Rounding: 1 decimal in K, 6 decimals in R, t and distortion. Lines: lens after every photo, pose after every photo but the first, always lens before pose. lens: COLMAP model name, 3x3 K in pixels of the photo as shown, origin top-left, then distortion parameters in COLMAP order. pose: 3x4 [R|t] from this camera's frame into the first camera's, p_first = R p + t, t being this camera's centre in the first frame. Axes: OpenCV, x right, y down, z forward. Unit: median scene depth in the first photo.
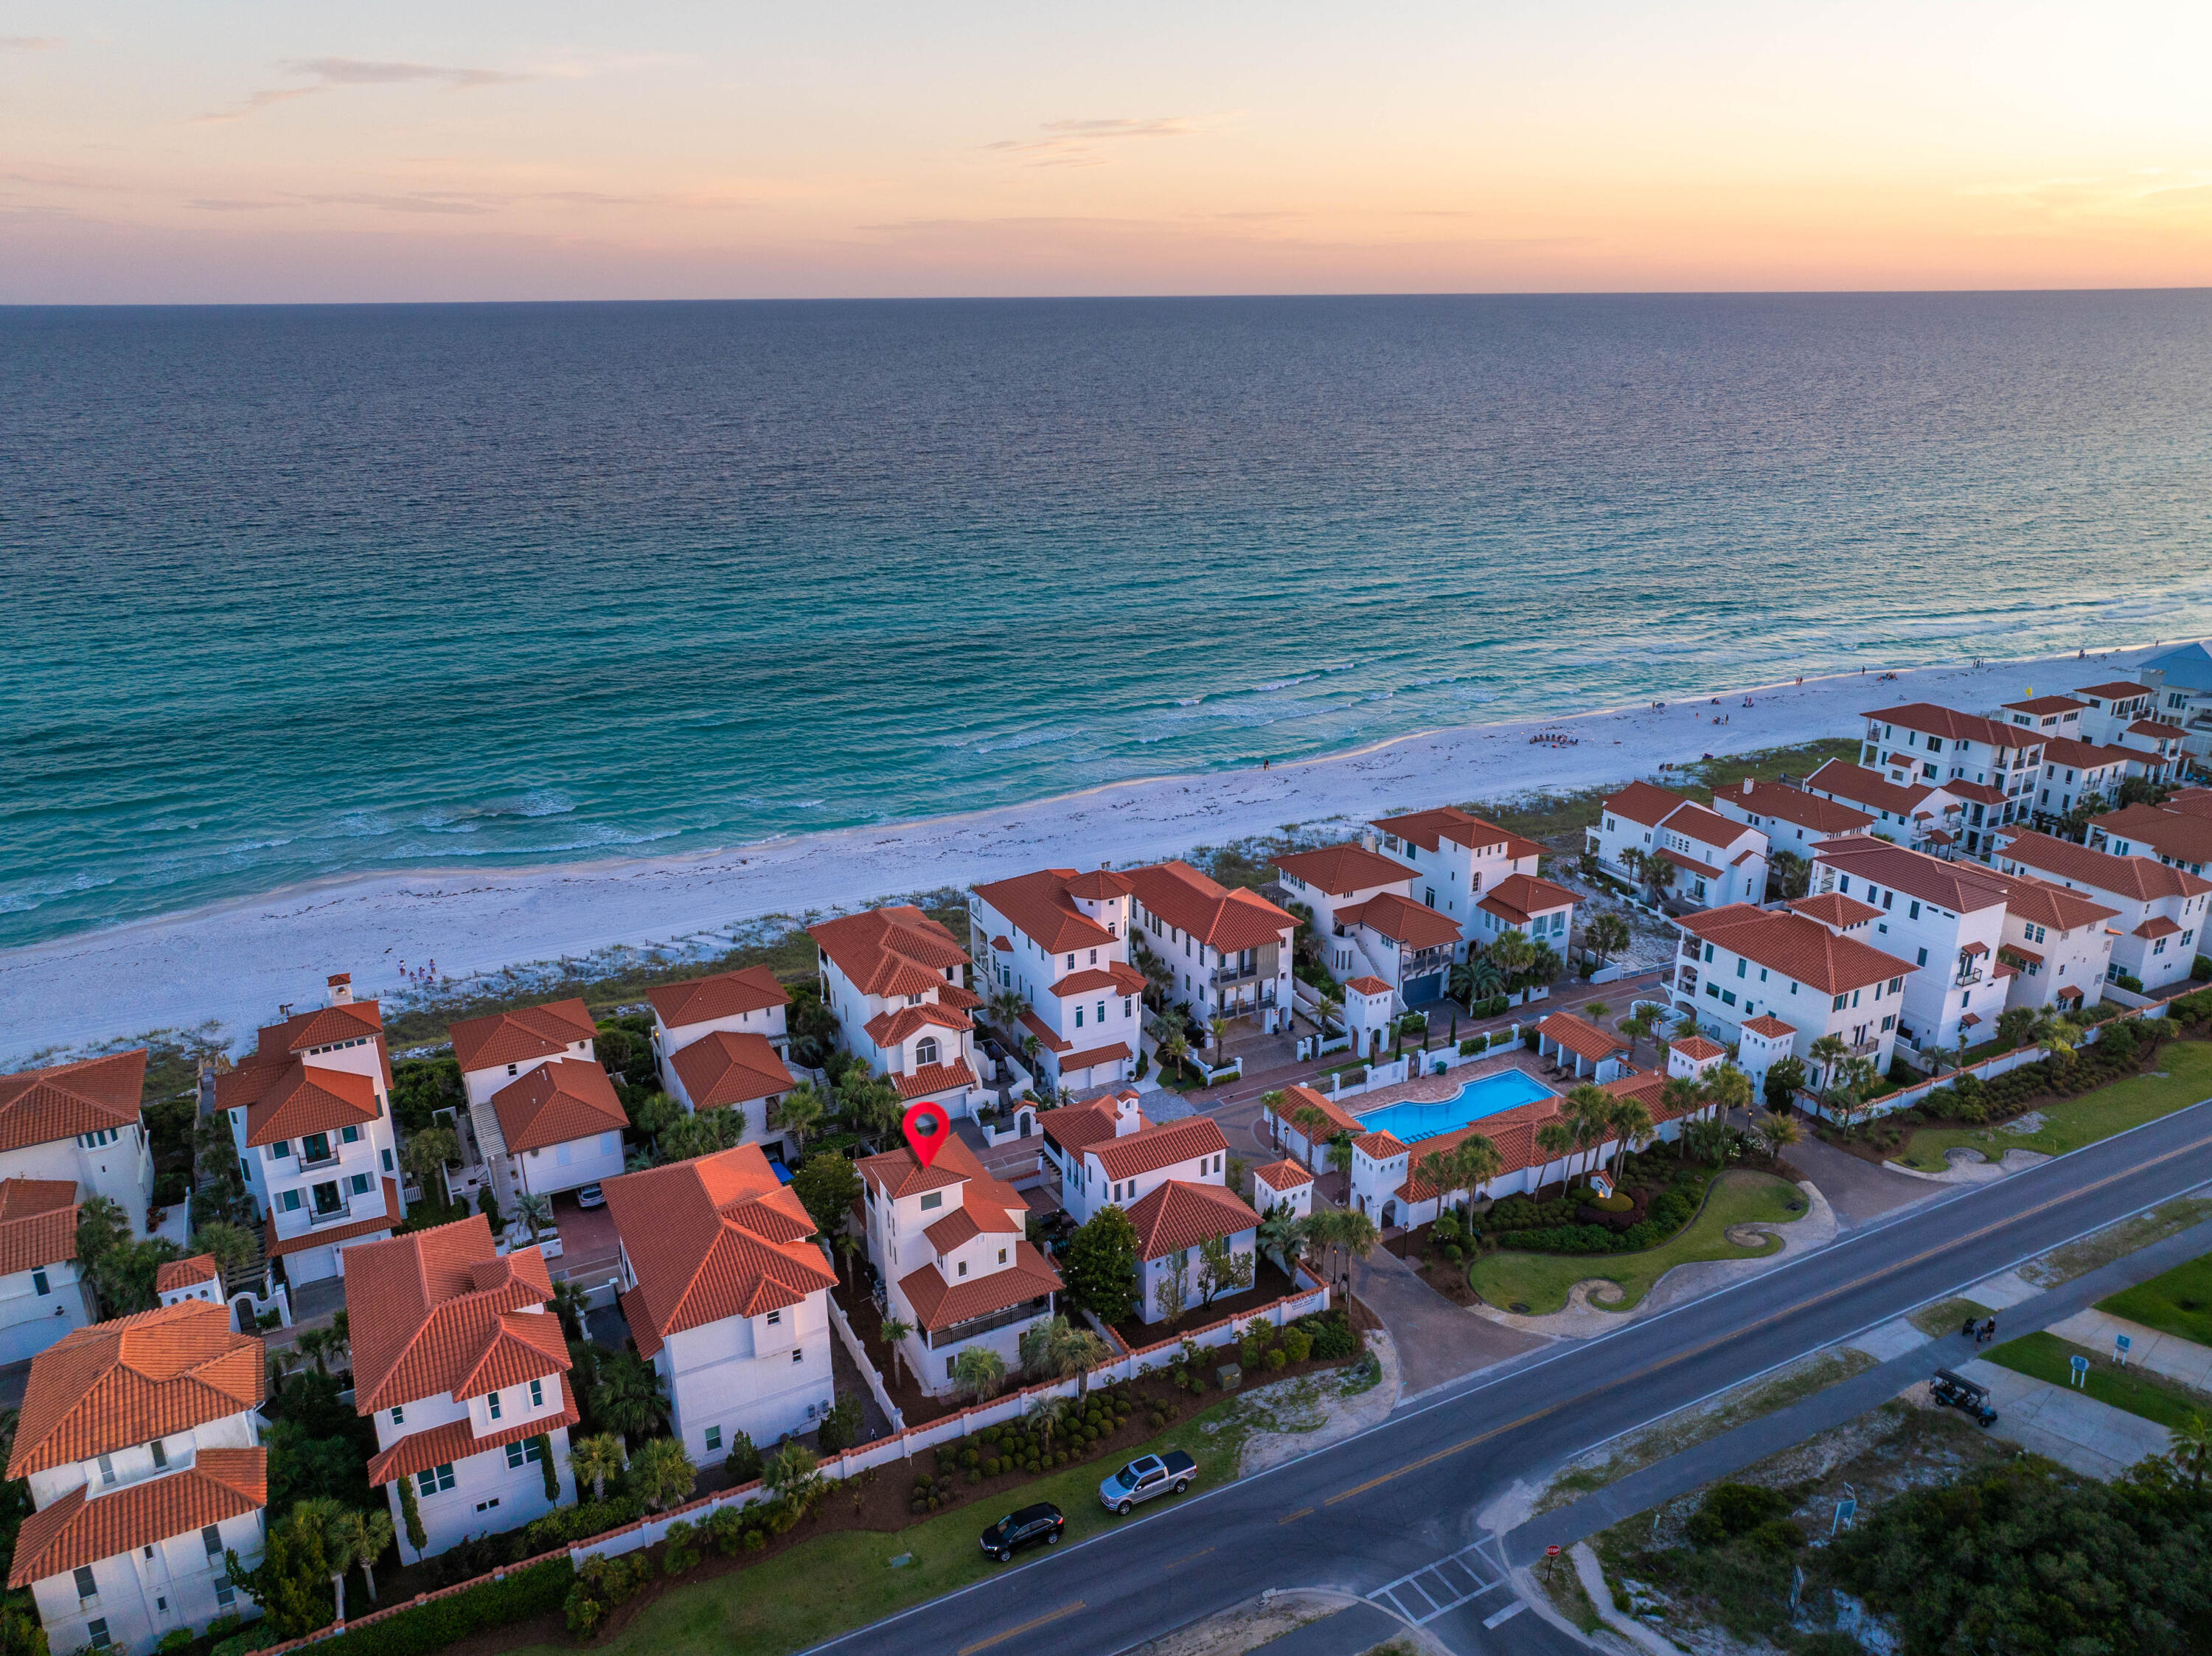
lens RADIAL K [[1542.8, 0, 1110.0], [0, 1542.8, 830.5], [0, 0, 1]] dist [0.006113, -0.004760]
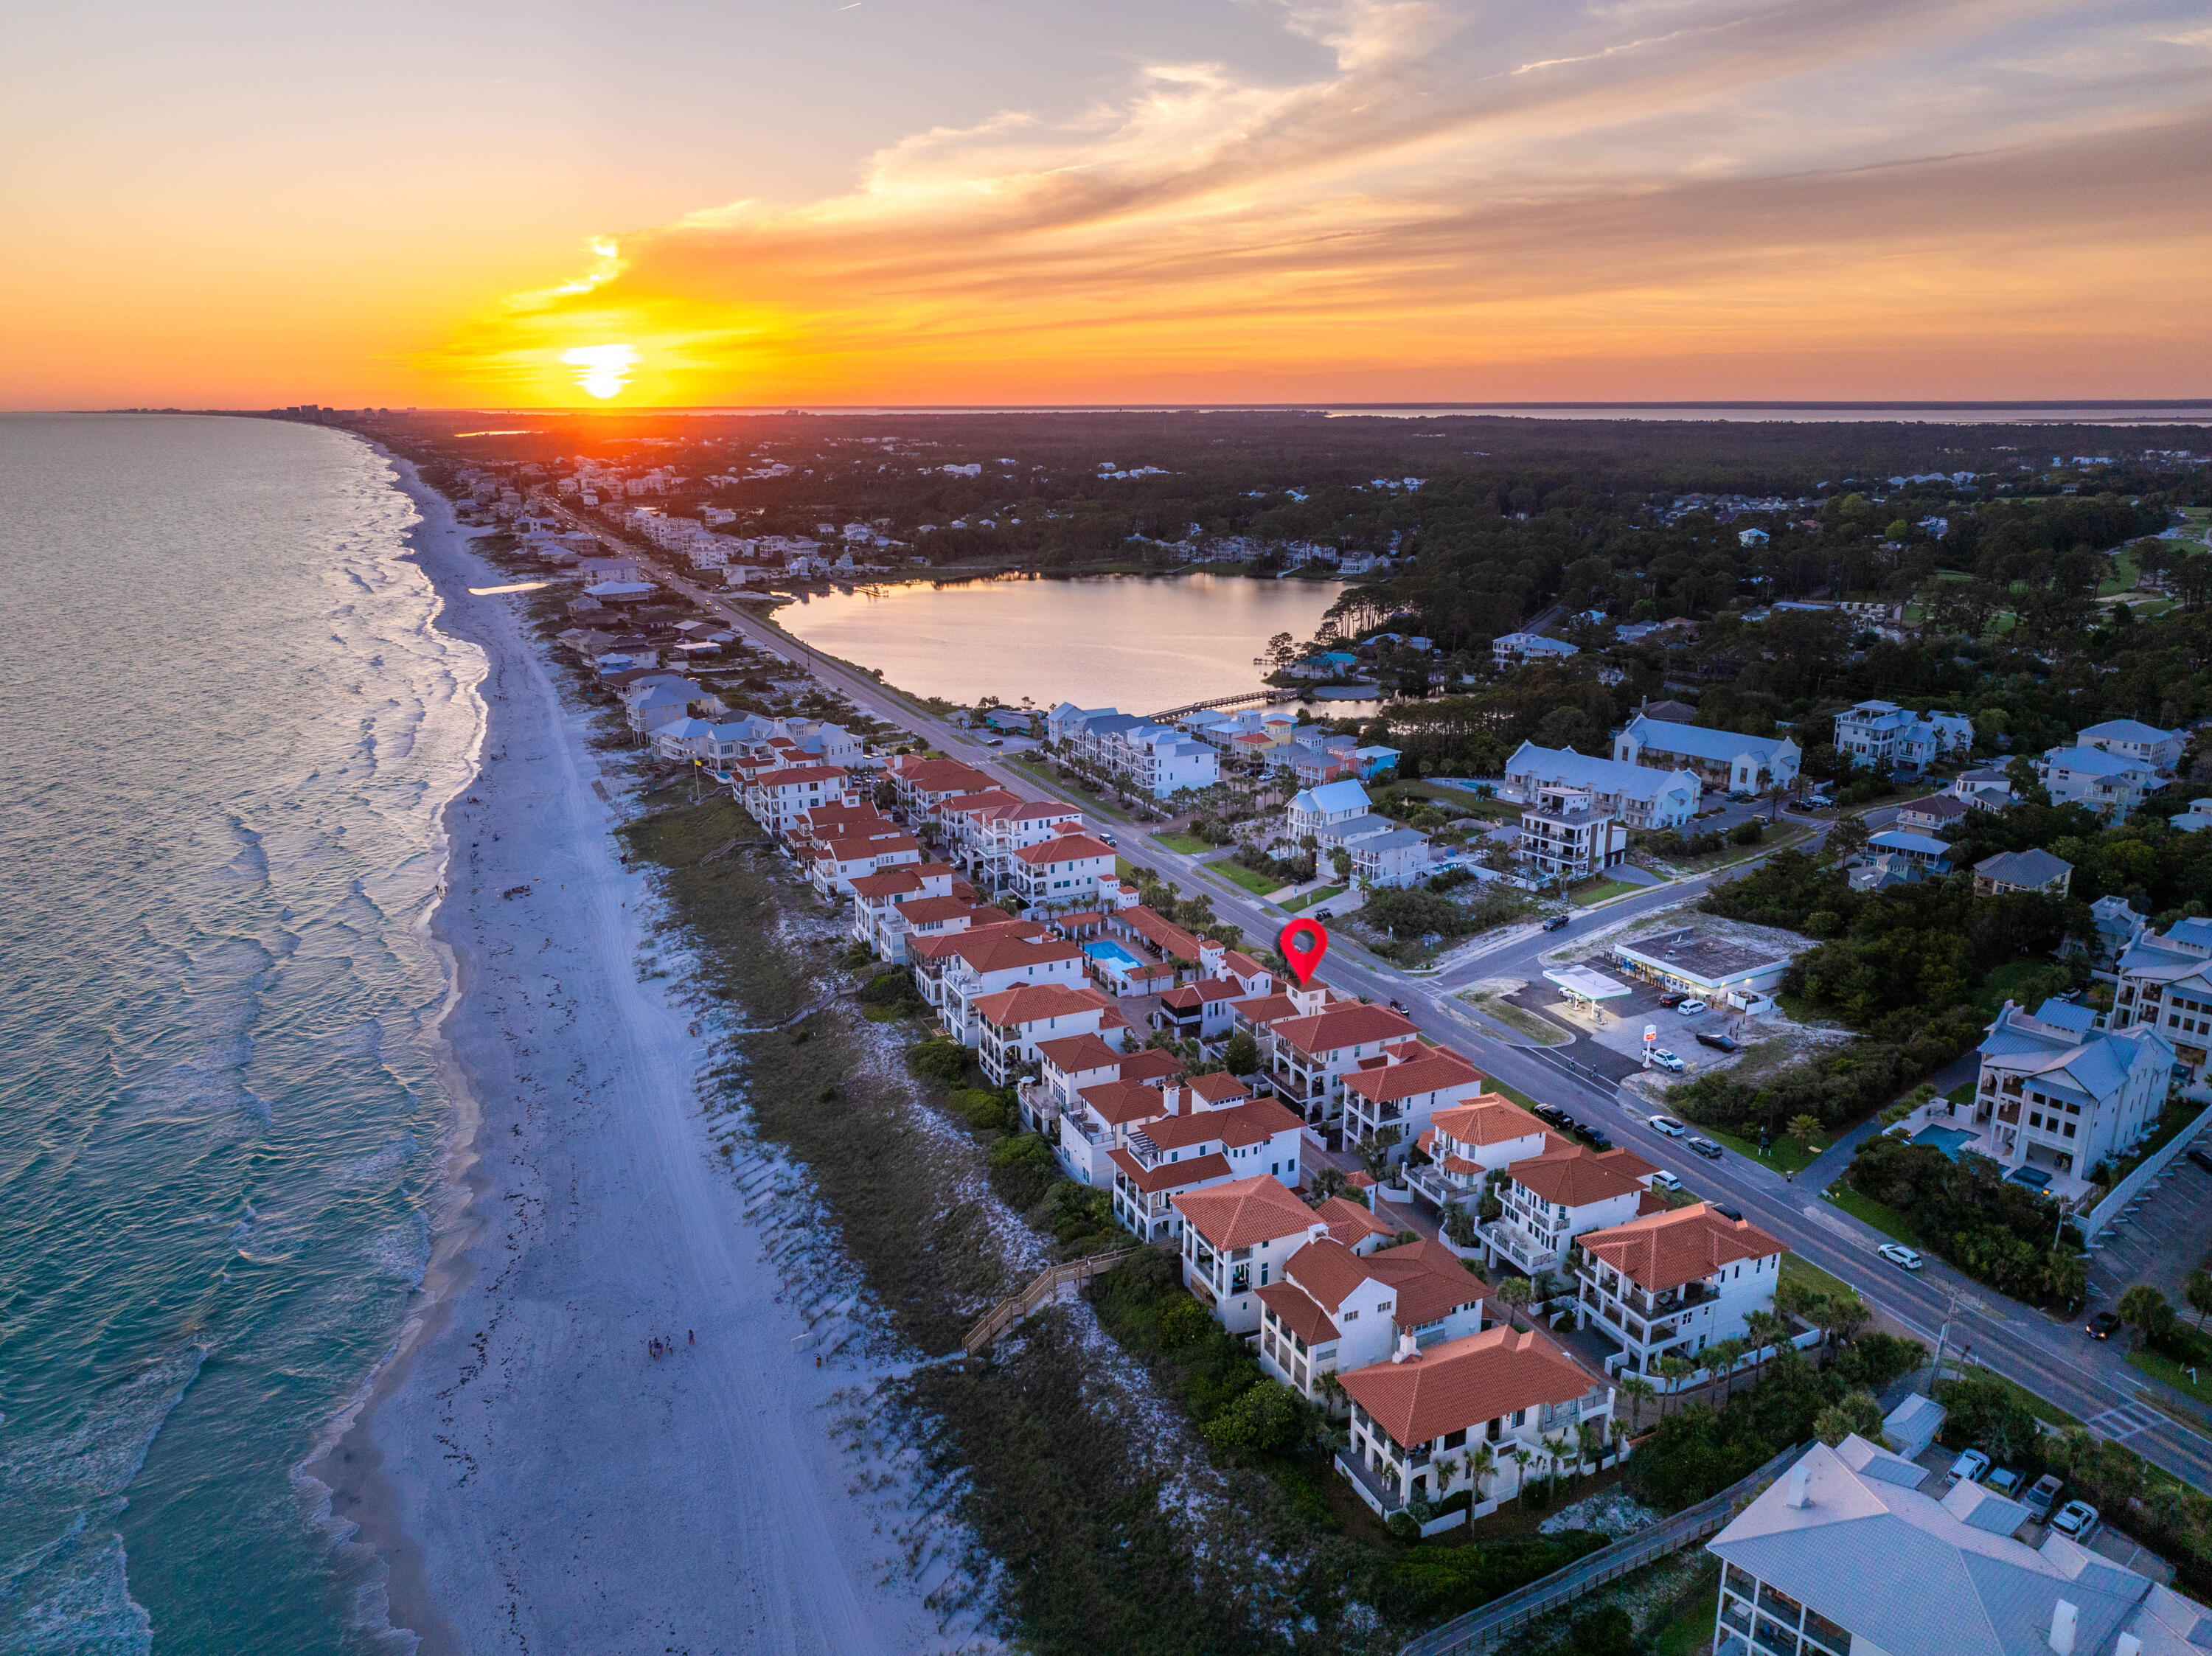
lens RADIAL K [[1534.4, 0, 1110.3], [0, 1534.4, 837.5], [0, 0, 1]] dist [0.023131, -0.041599]
pose [[0.051845, -0.266554, 0.962425, -1.621736], [0.333694, 0.912952, 0.234876, -0.428082], [-0.941255, 0.308979, 0.136279, 0.667572]]
